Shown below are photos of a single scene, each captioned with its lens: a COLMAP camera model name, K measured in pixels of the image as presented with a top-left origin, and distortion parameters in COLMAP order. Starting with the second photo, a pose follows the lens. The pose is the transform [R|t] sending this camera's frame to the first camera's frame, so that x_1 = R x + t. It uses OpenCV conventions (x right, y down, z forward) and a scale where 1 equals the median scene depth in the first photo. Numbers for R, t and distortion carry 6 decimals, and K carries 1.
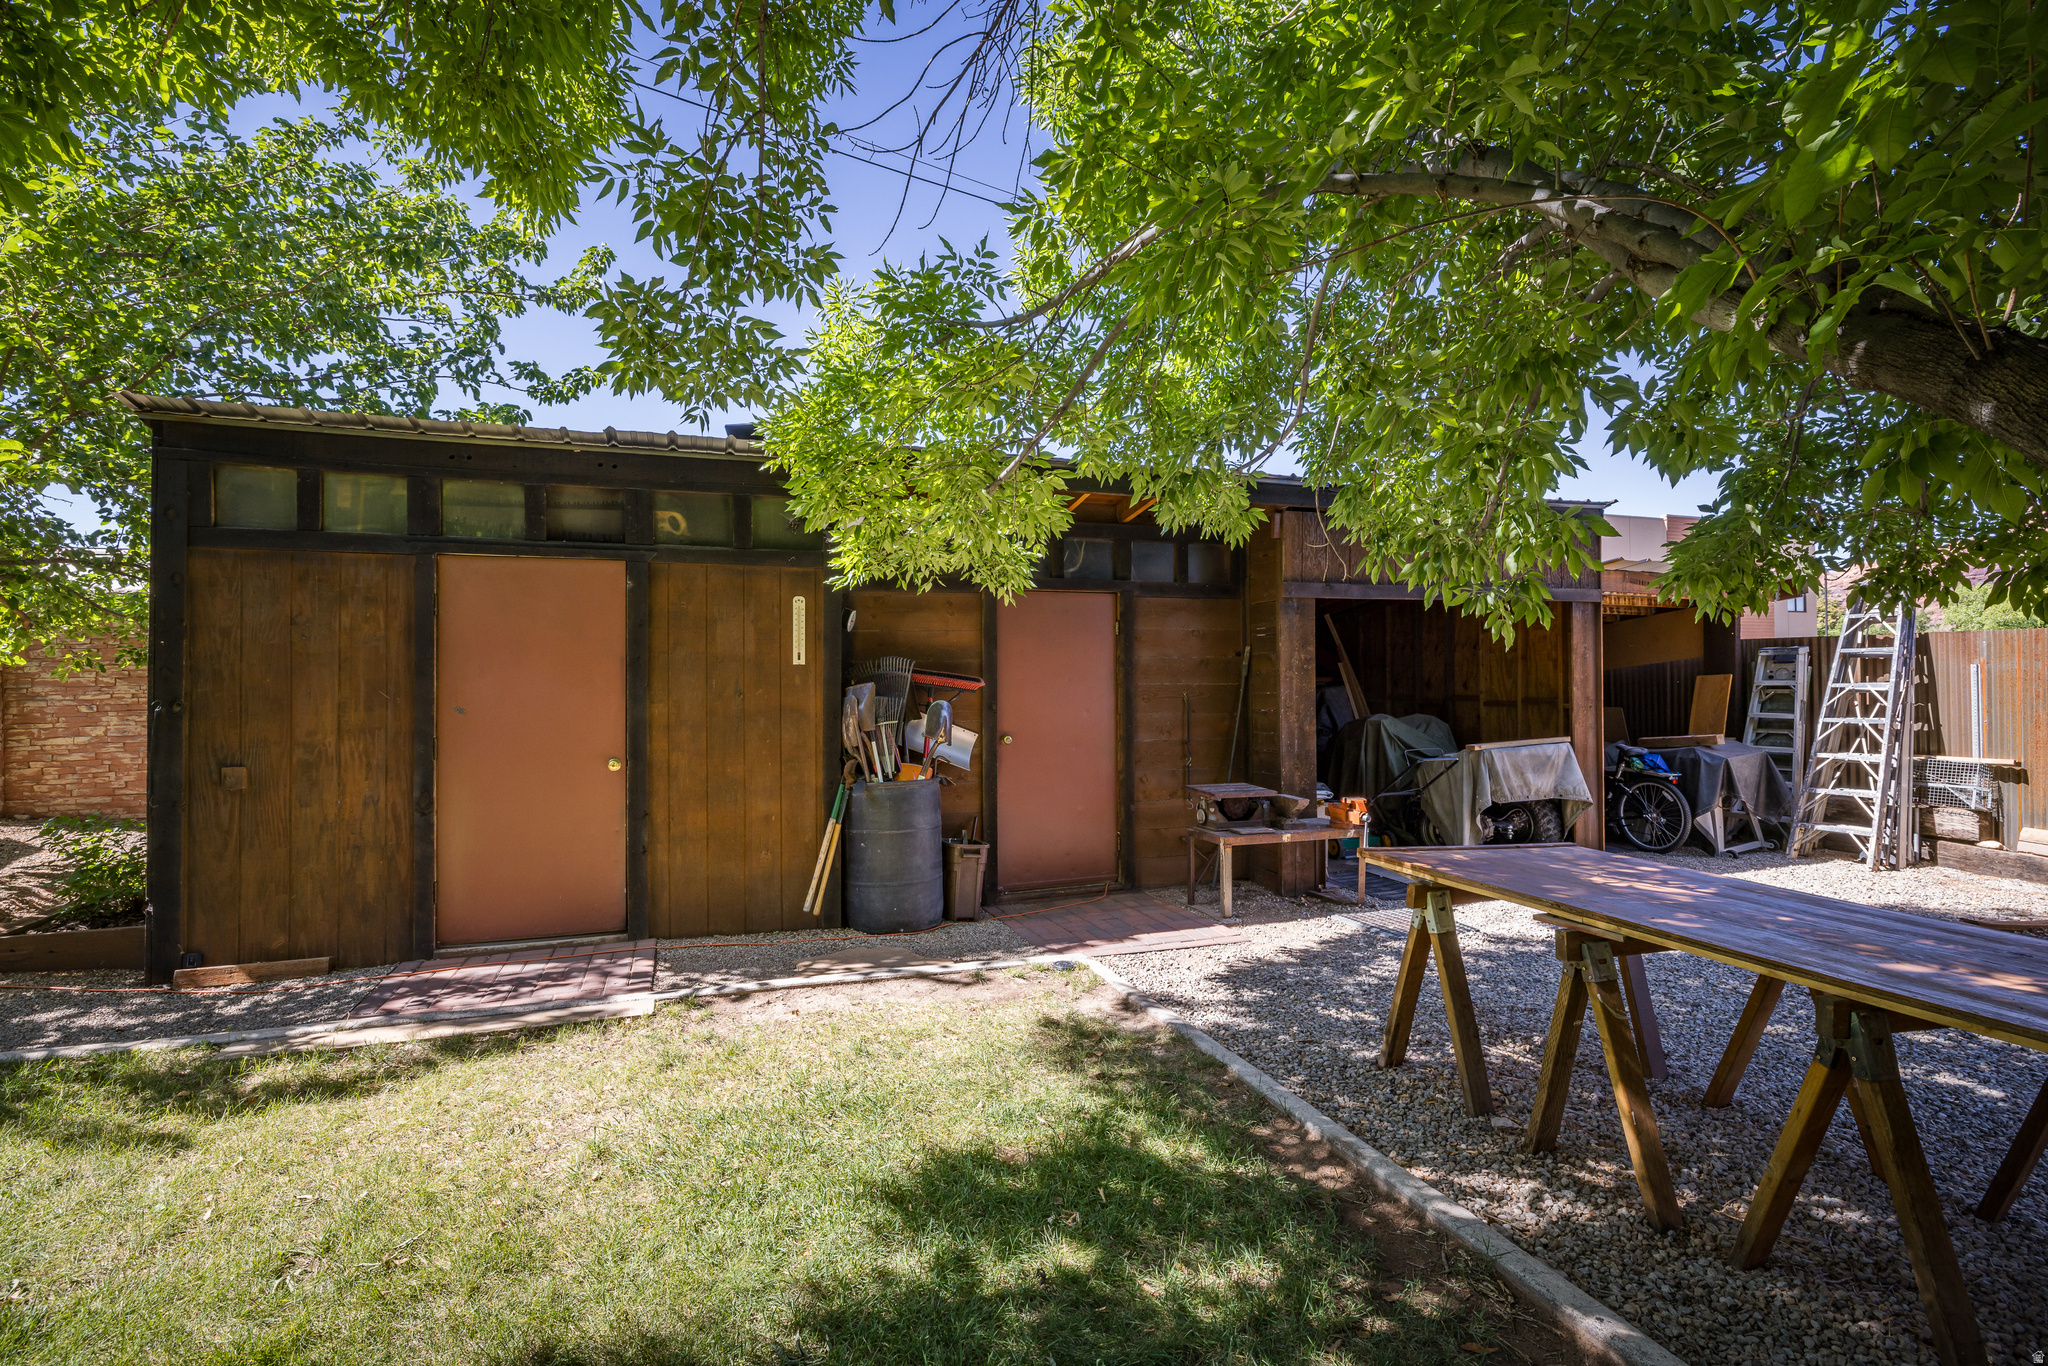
lens RADIAL K [[892.4, 0, 1023.6], [0, 892.4, 673.8], [0, 0, 1]] dist [-0.003974, -0.000314]
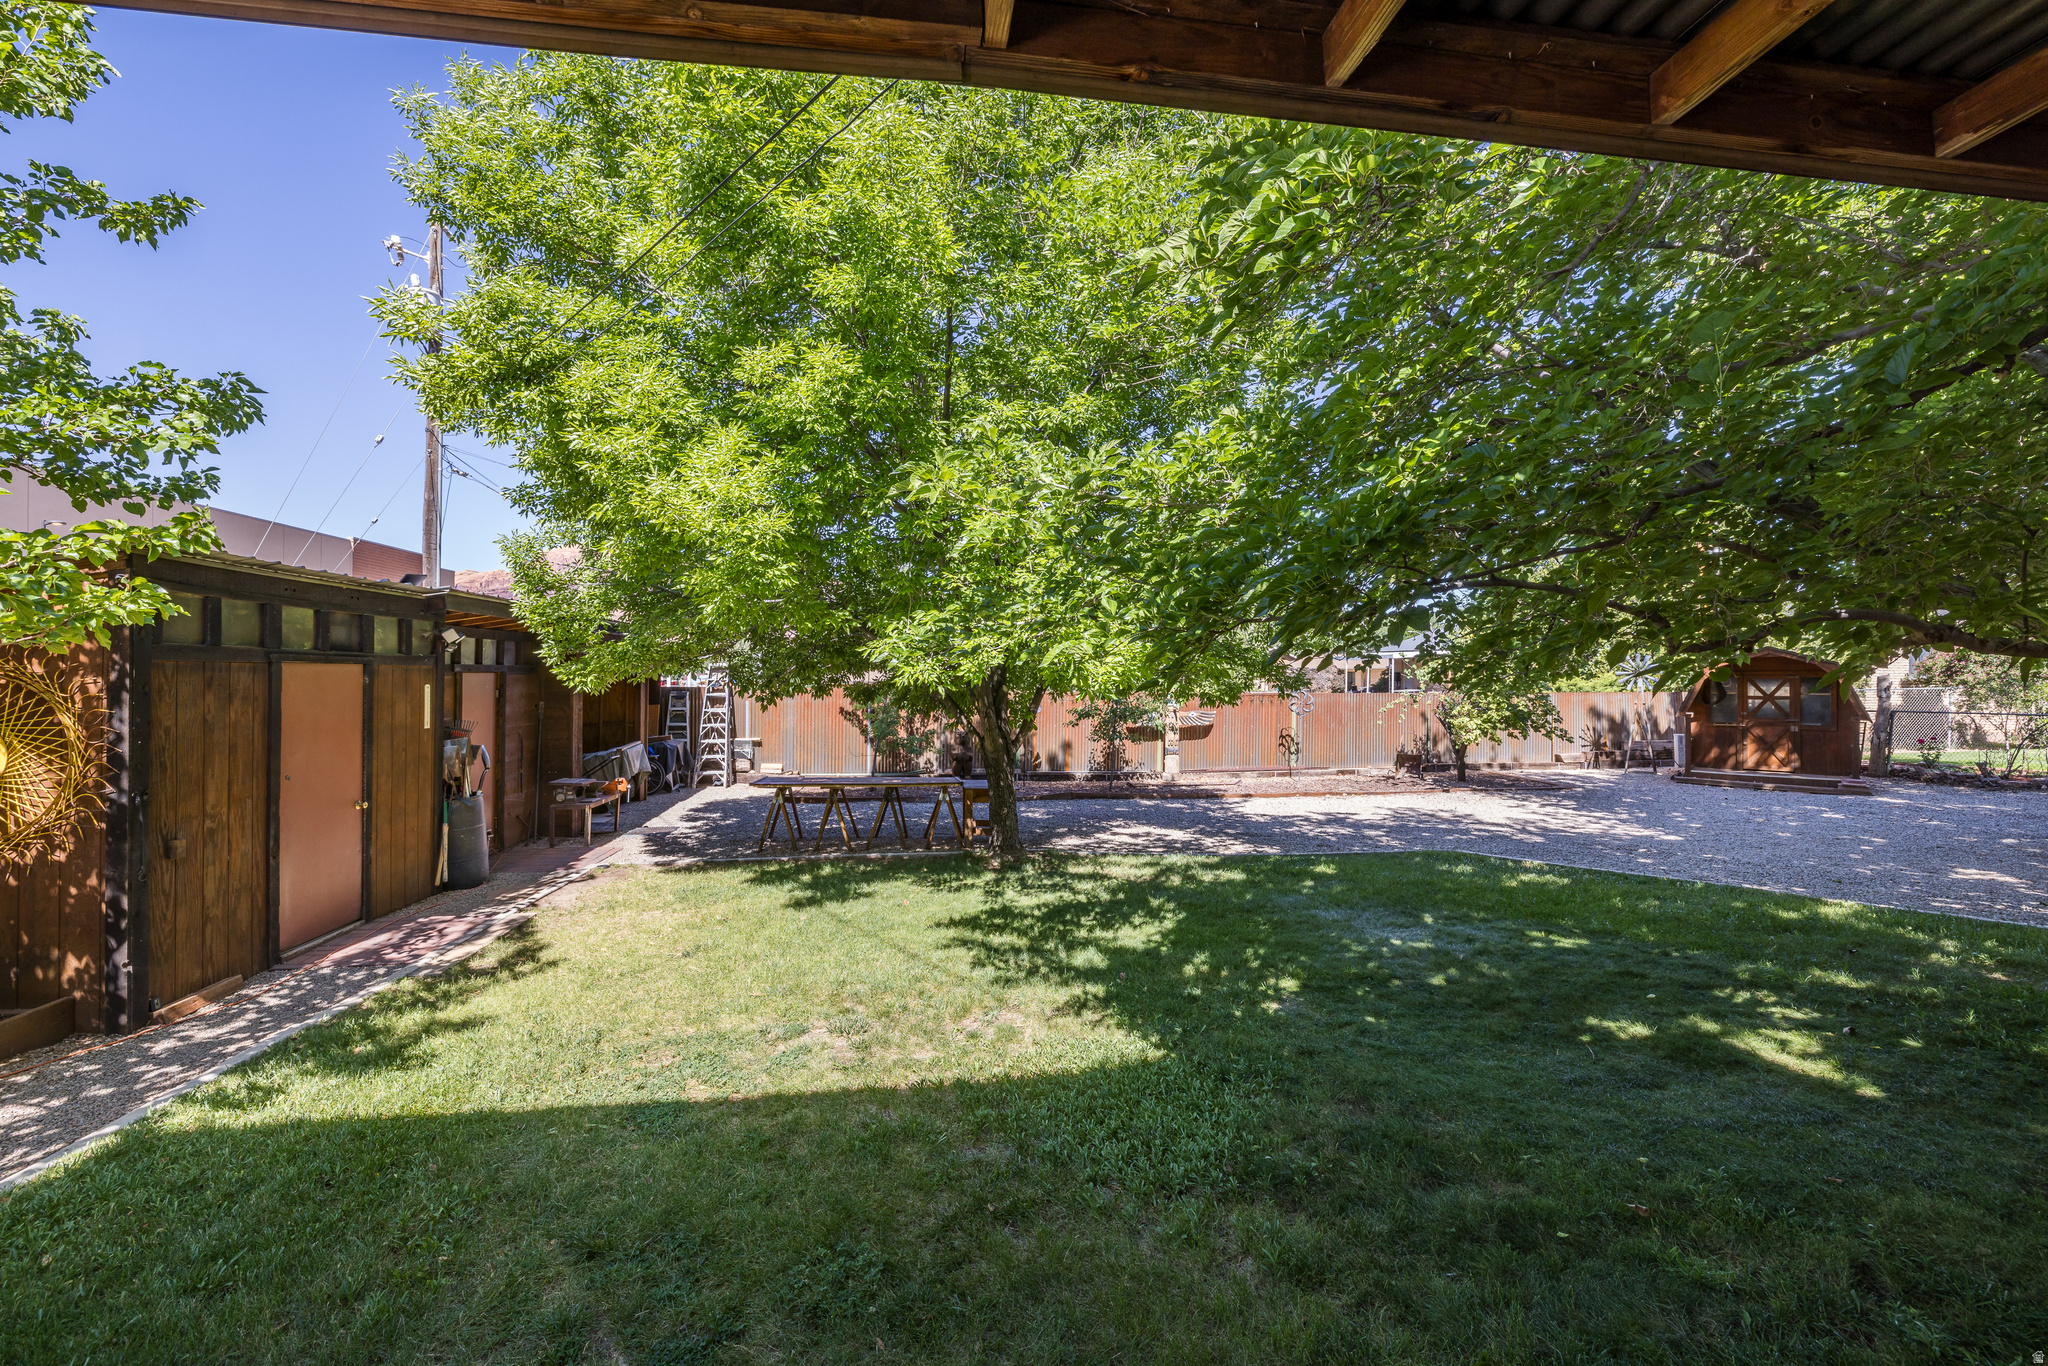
lens RADIAL K [[880.6, 0, 1032.4], [0, 880.6, 671.8], [0, 0, 1]] dist [0.000535, 0.000067]
pose [[0.183838, 0.008463, 0.982920, -1.821508], [-0.013311, 0.999893, -0.006119, -0.131158], [-0.982866, -0.011959, 0.183931, -0.368238]]
